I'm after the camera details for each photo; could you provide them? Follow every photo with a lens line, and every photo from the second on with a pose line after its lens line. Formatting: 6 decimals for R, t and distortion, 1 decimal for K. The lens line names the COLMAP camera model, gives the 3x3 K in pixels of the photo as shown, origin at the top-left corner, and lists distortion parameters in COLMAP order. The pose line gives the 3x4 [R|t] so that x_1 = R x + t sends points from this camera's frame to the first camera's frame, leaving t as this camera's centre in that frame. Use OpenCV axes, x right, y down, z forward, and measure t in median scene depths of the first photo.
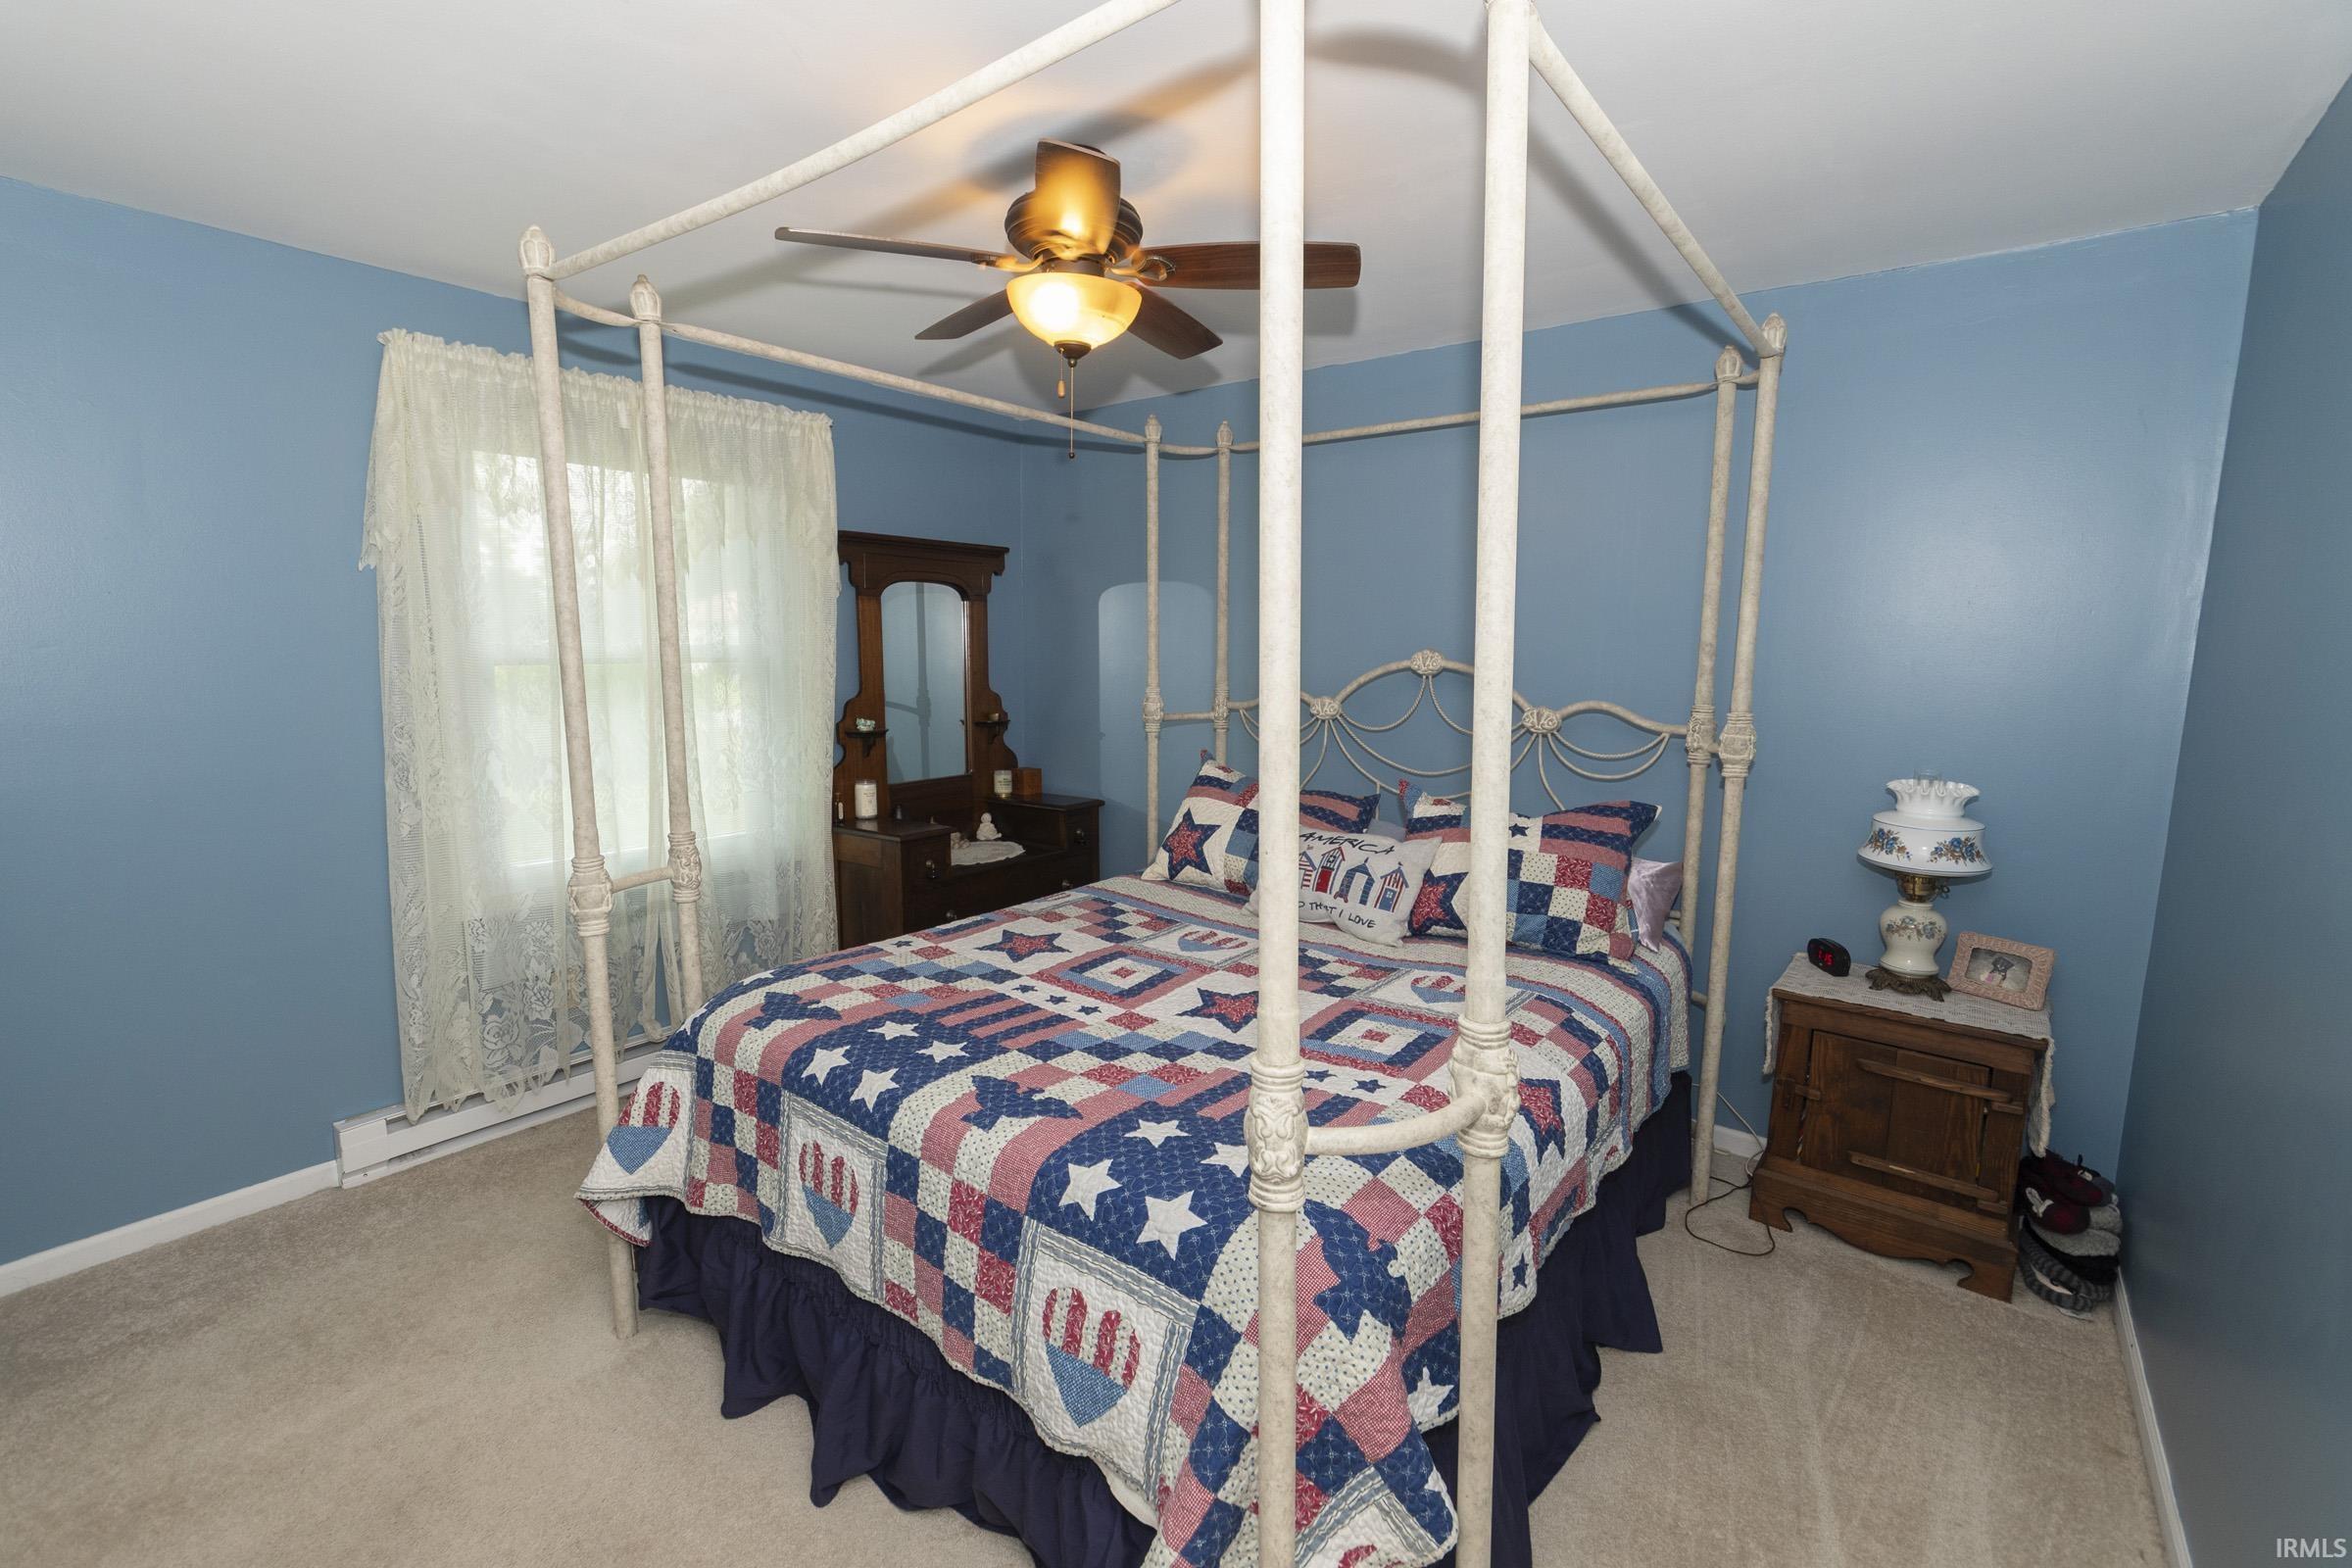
lens RADIAL K [[1039.2, 0, 1147.9], [0, 1039.2, 777.9], [0, 0, 1]] dist [0.001332, -0.000629]
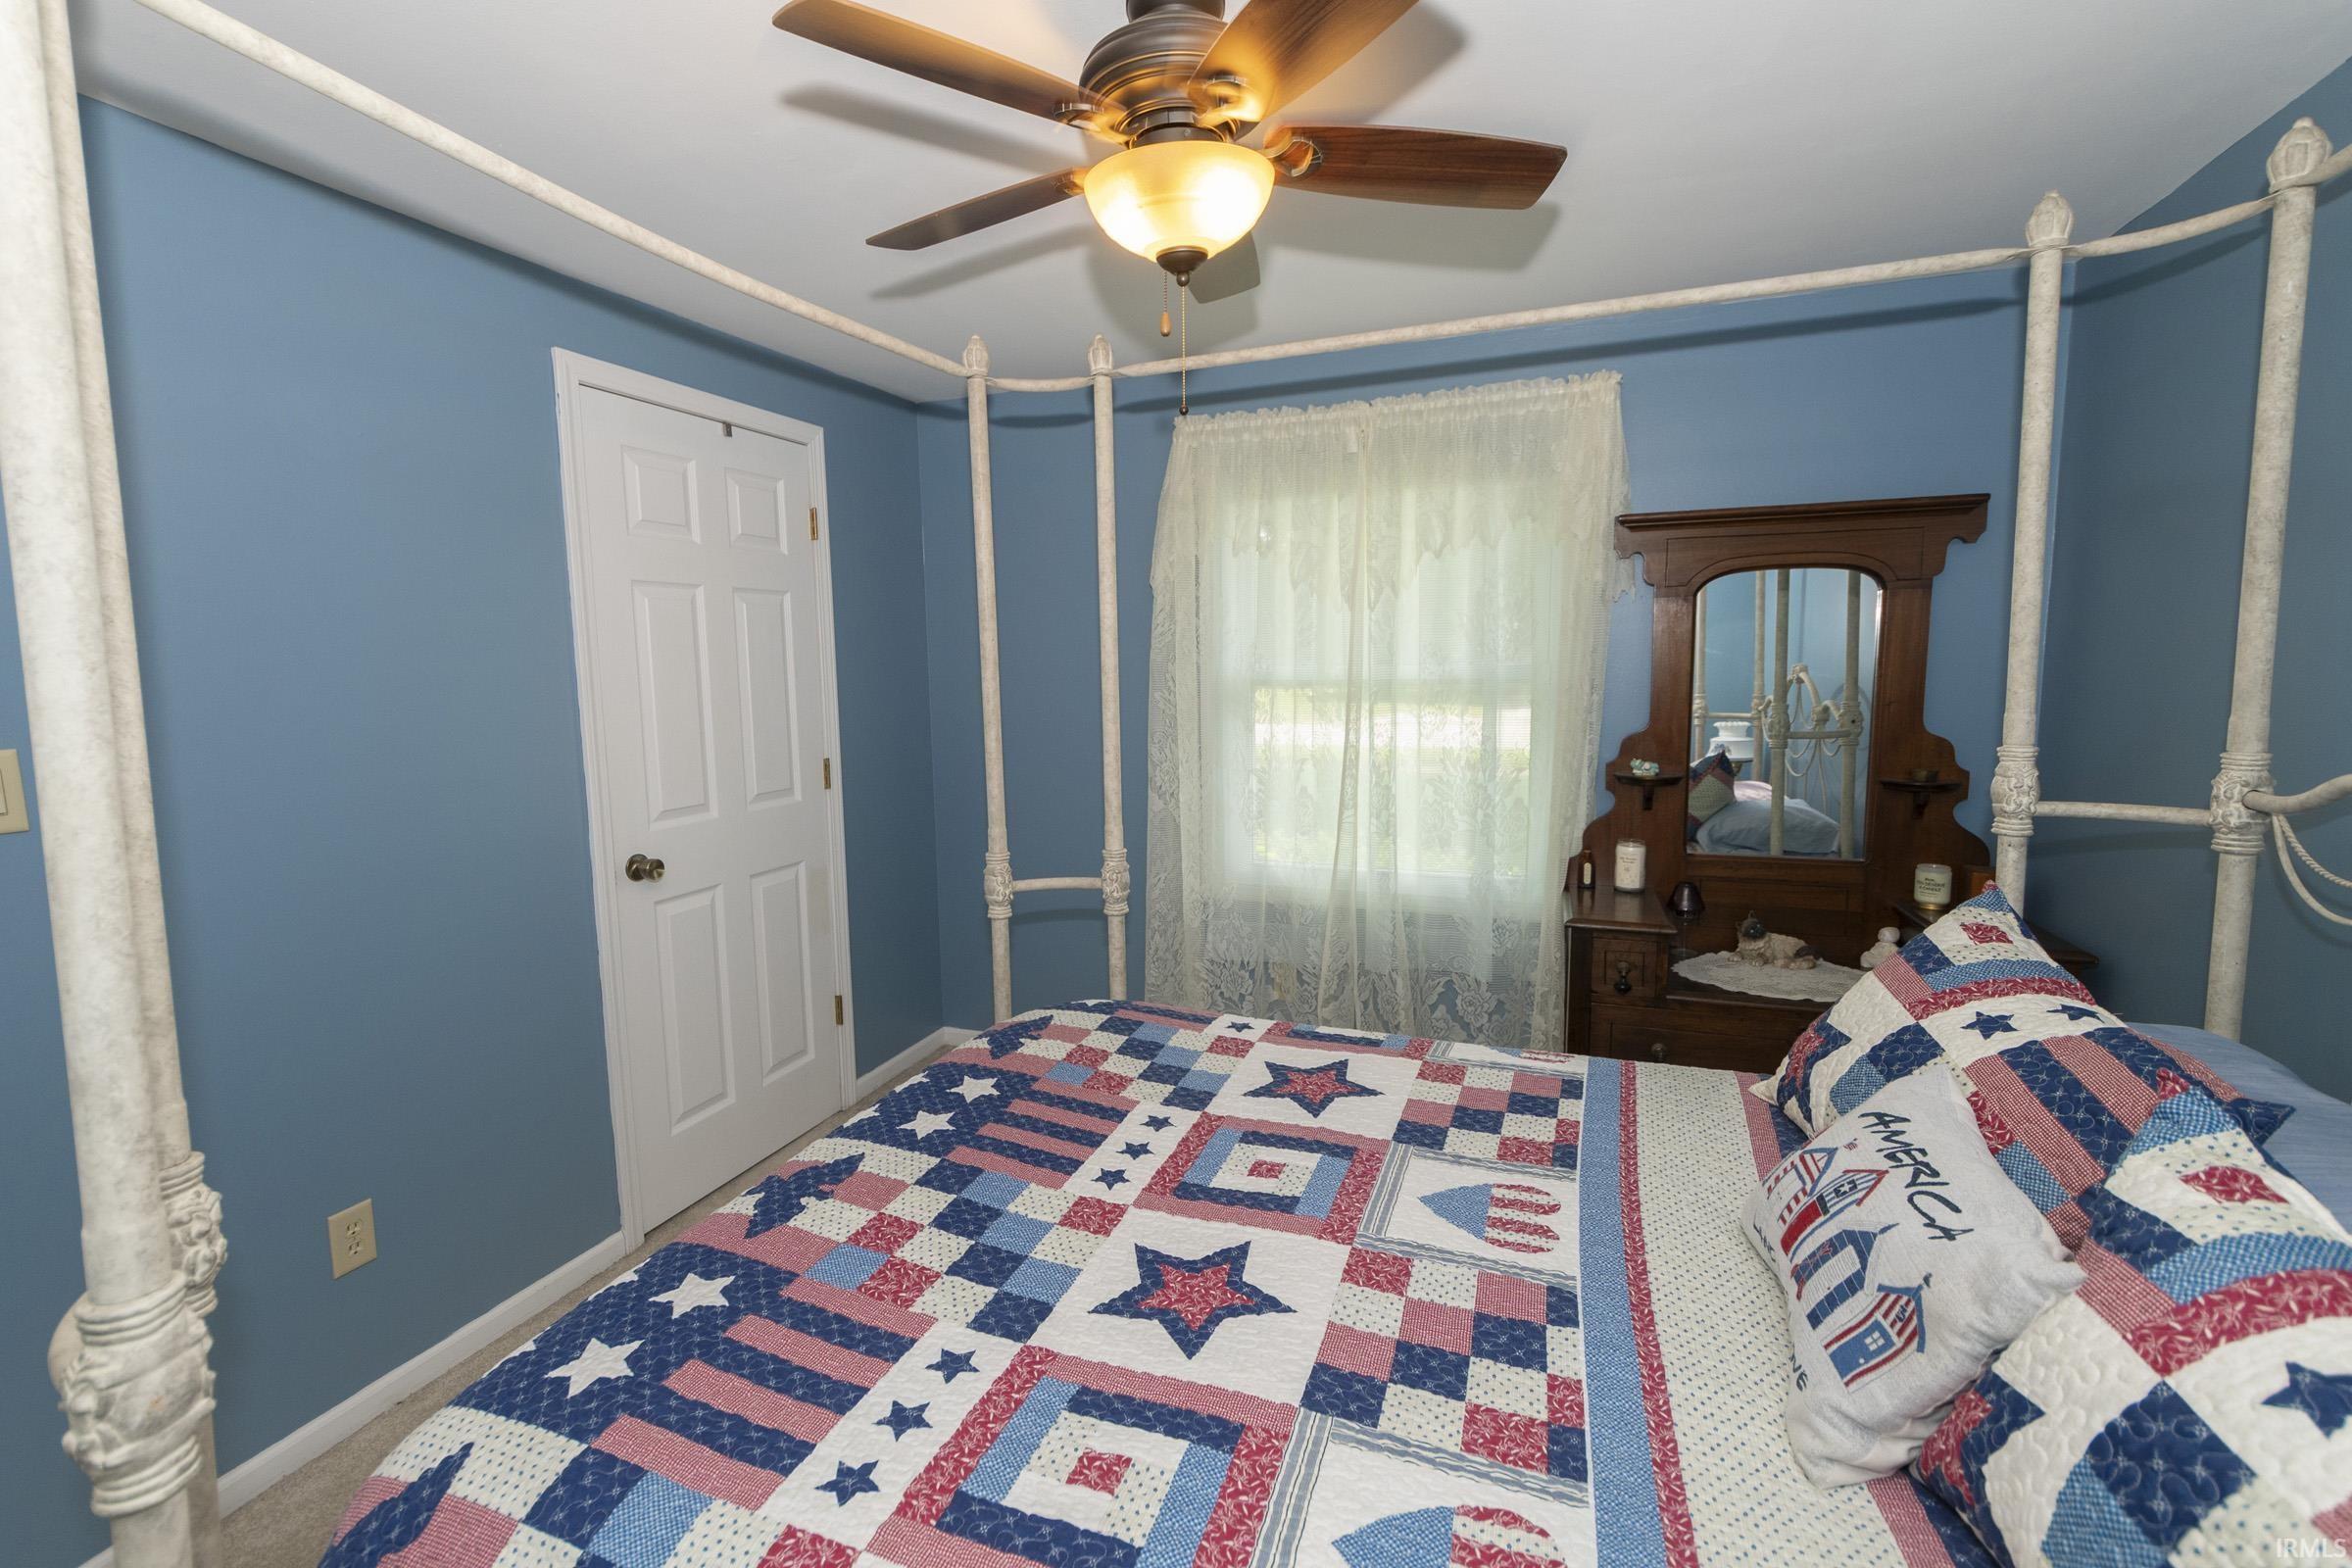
lens RADIAL K [[1039.2, 0, 1147.9], [0, 1039.2, 777.9], [0, 0, 1]] dist [0.001332, -0.000629]
pose [[0.302485, 0.105892, -0.947254, 0.507802], [-0.109386, 0.991100, 0.075863, -0.093960], [0.946857, 0.080669, 0.311376, 0.639823]]
